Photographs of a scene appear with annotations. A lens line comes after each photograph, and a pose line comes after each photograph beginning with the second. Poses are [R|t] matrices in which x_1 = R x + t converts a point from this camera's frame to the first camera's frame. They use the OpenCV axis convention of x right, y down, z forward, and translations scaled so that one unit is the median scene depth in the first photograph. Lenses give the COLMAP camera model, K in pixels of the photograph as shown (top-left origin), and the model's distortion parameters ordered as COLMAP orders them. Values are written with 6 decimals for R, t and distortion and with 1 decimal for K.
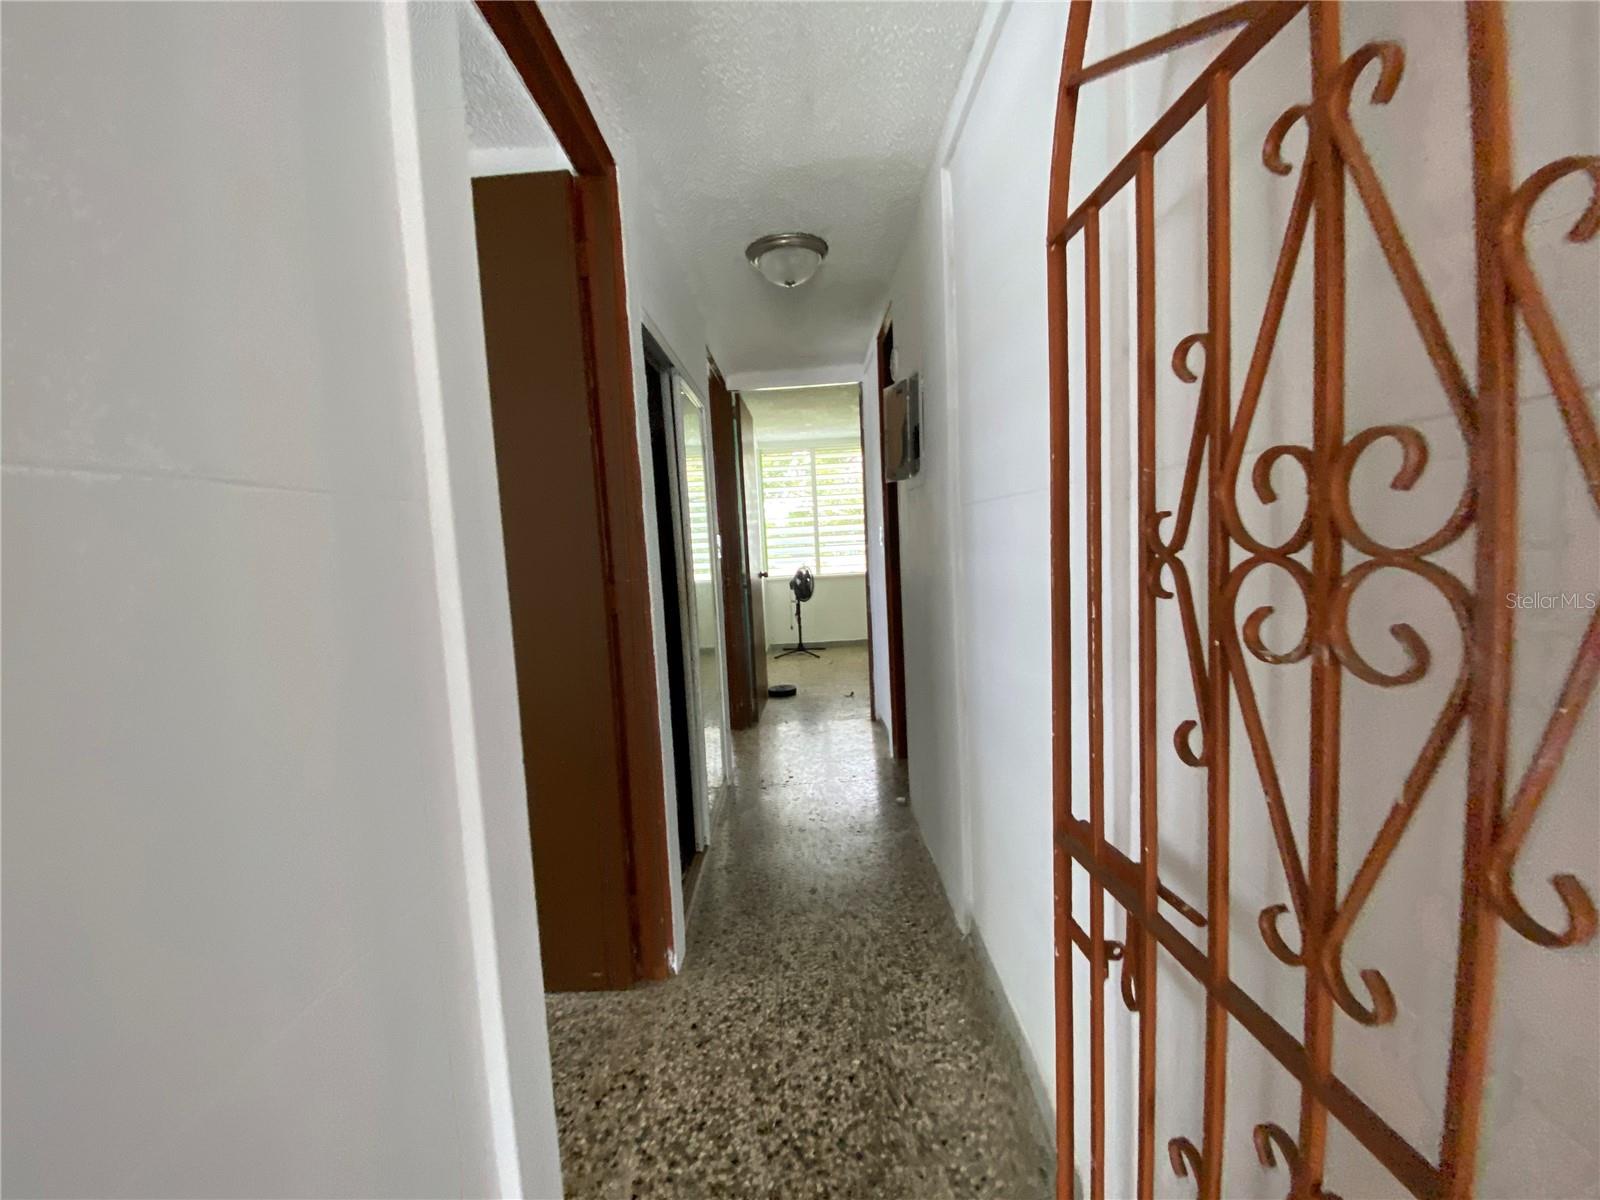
lens RADIAL K [[643.8, 0, 792.8], [0, 643.8, 599.2], [0, 0, 1]] dist [0.026948, -0.022935]
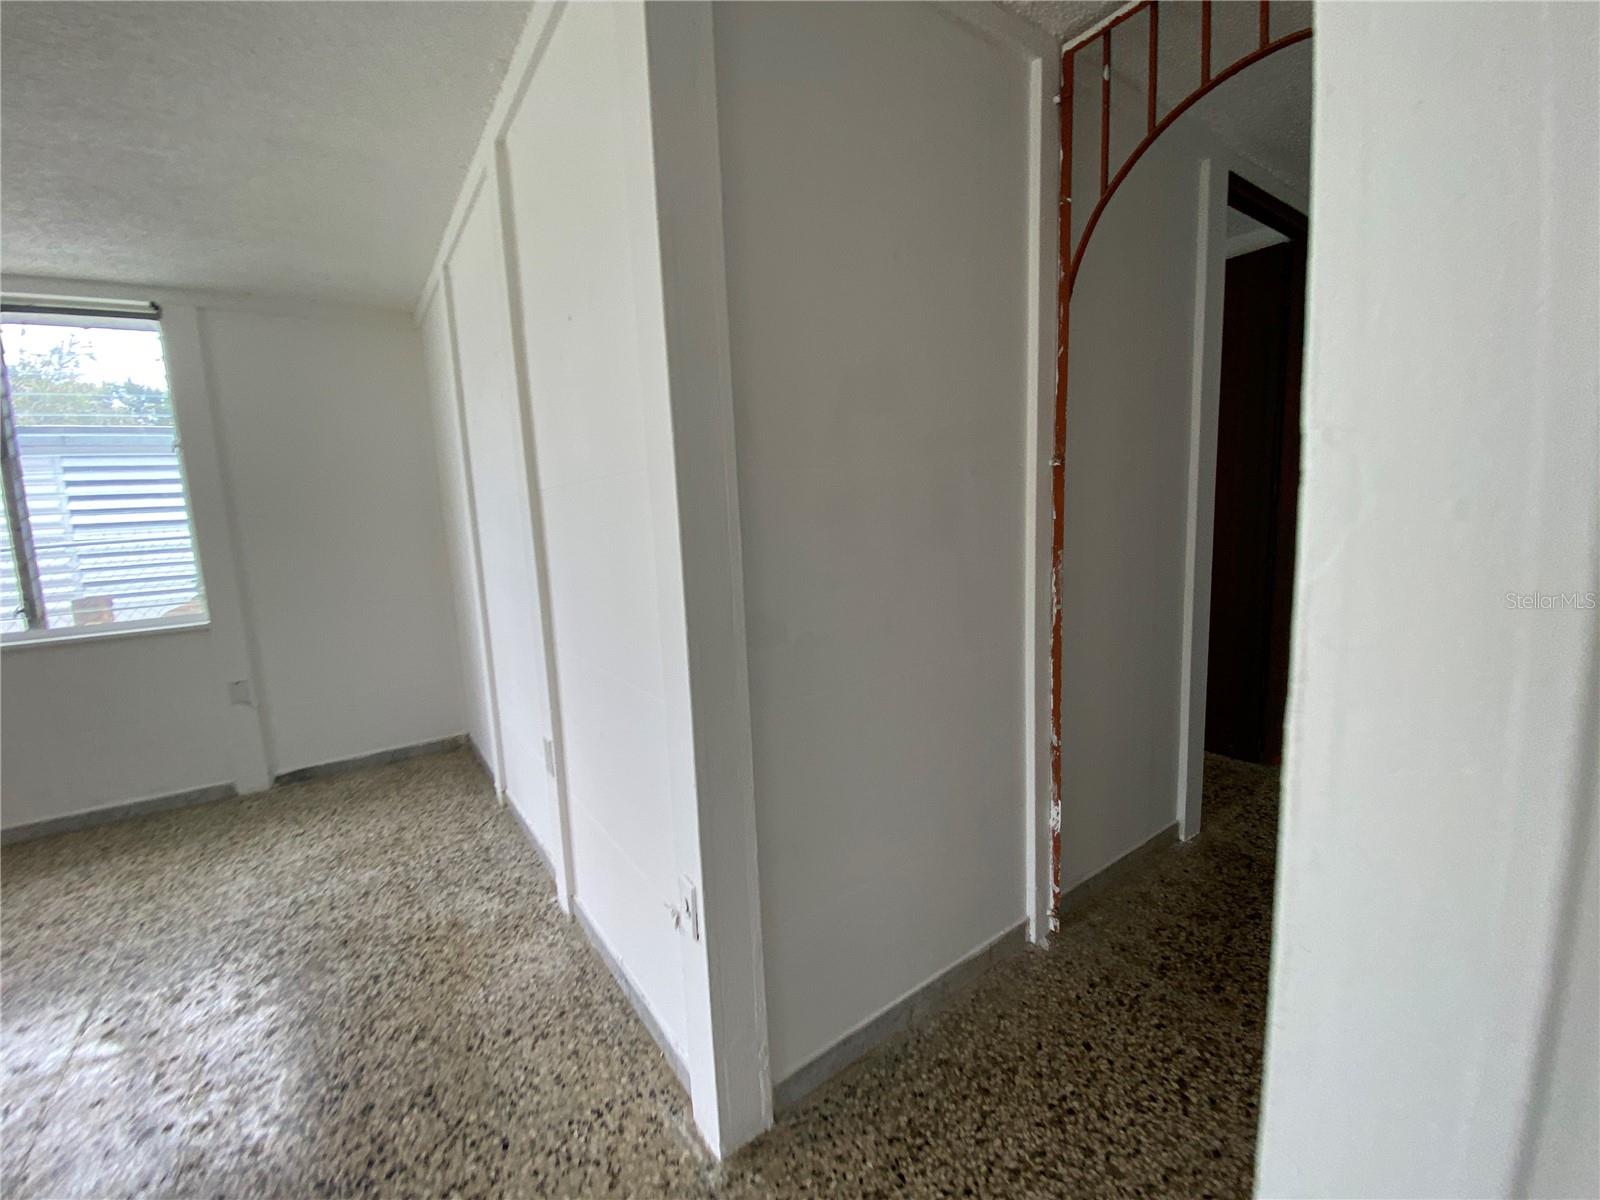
lens RADIAL K [[651.1, 0, 809.6], [0, 651.1, 602.3], [0, 0, 1]] dist [0.026529, -0.024096]
pose [[0.602336, 0.144891, -0.784983, 0.145861], [-0.060875, 0.988863, 0.135812, 0.028940], [0.795918, -0.034018, 0.604448, -0.400383]]
